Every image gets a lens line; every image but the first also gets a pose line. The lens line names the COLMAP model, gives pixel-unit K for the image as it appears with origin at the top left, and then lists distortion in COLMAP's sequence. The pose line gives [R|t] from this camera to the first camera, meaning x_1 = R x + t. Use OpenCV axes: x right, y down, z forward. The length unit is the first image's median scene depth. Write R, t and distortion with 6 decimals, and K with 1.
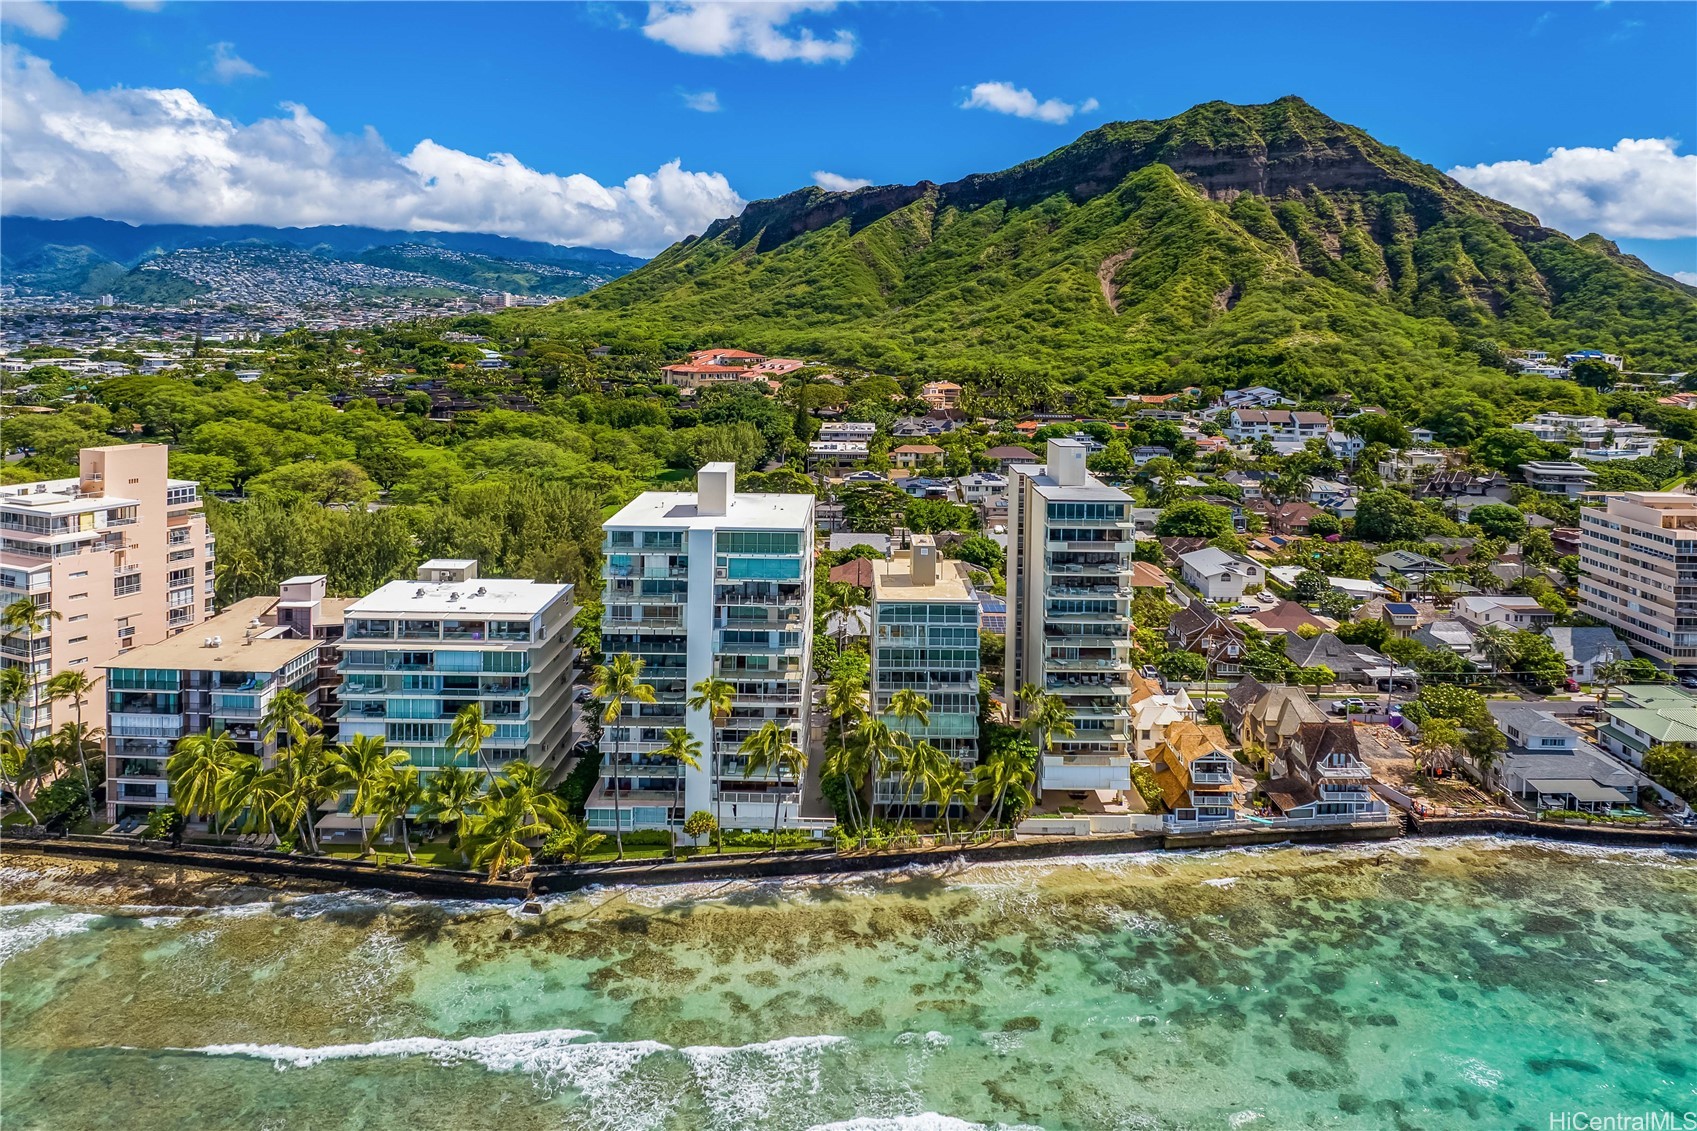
lens RADIAL K [[1143.8, 0, 789.7], [0, 1143.8, 564.2], [0, 0, 1]] dist [-0.002230, -0.035042]
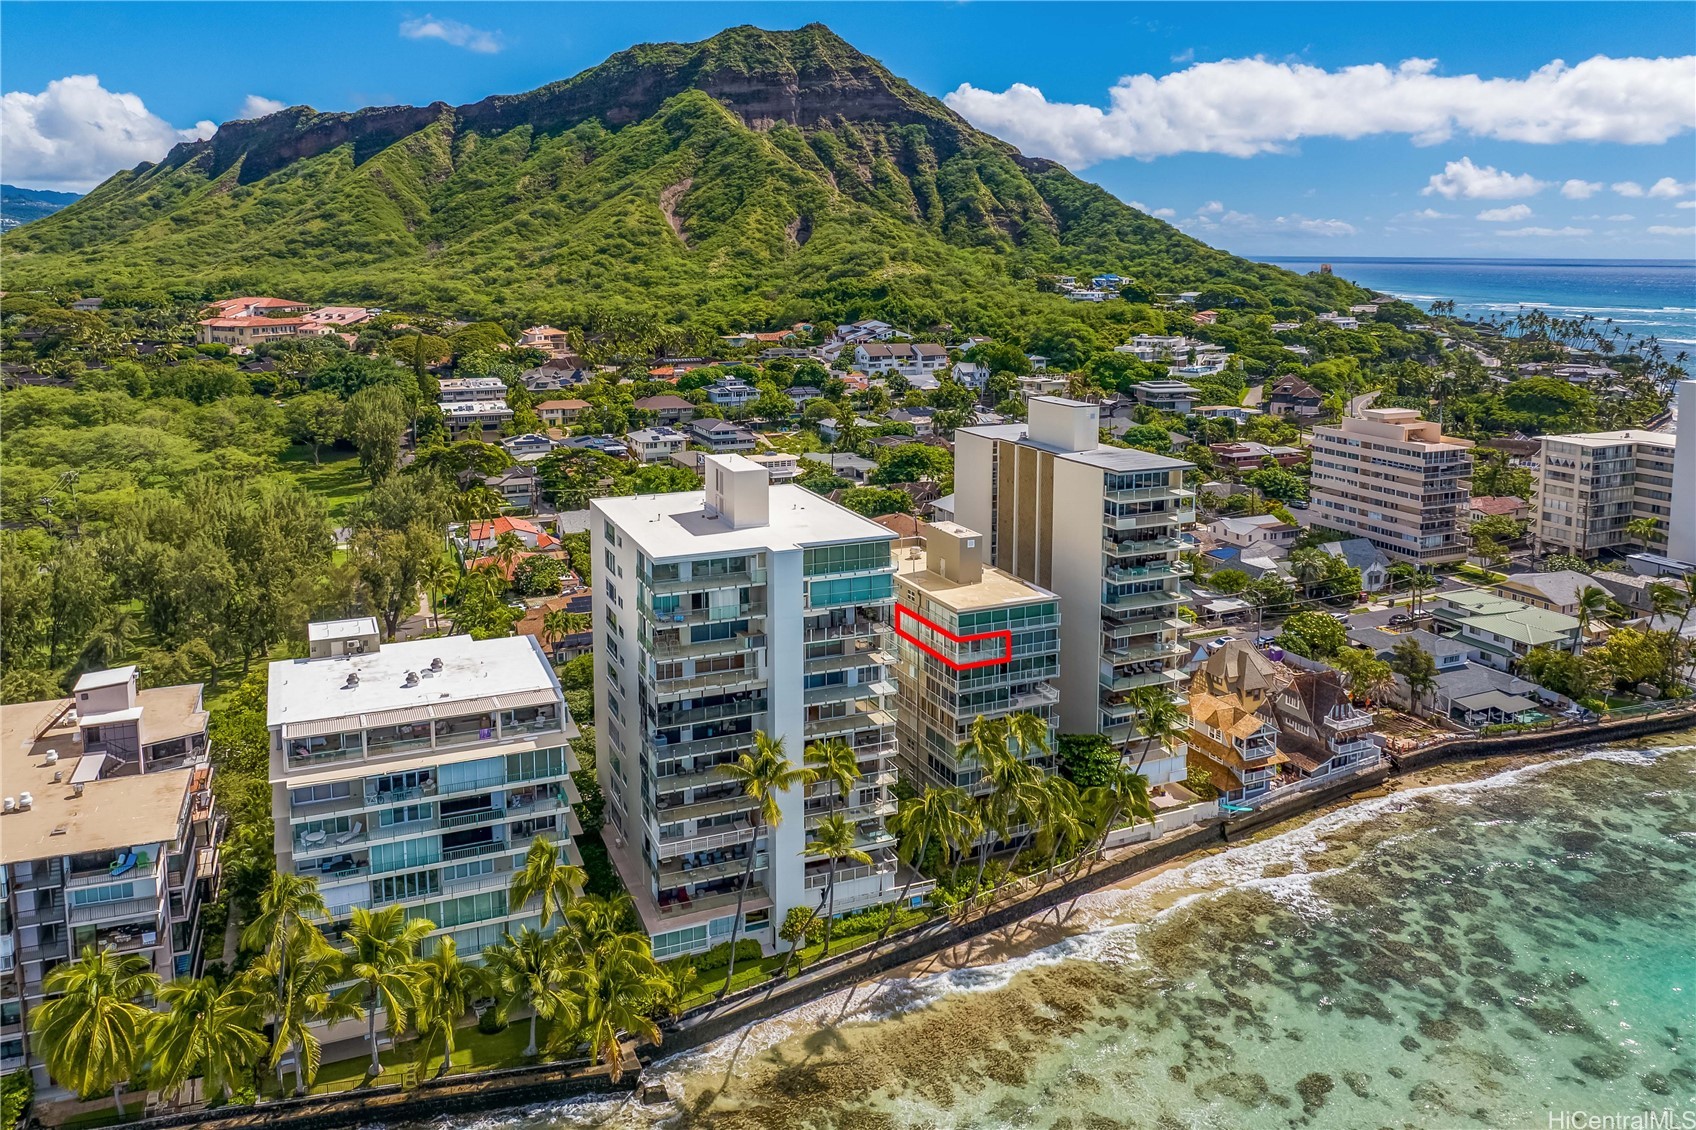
lens RADIAL K [[1173.9, 0, 730.8], [0, 1173.9, 601.7], [0, 0, 1]] dist [0.000204, -0.053688]
pose [[0.926341, -0.121012, 0.356719, -0.098850], [0.093418, 0.991212, 0.093663, -0.018247], [-0.364919, -0.053440, 0.929504, 0.073385]]
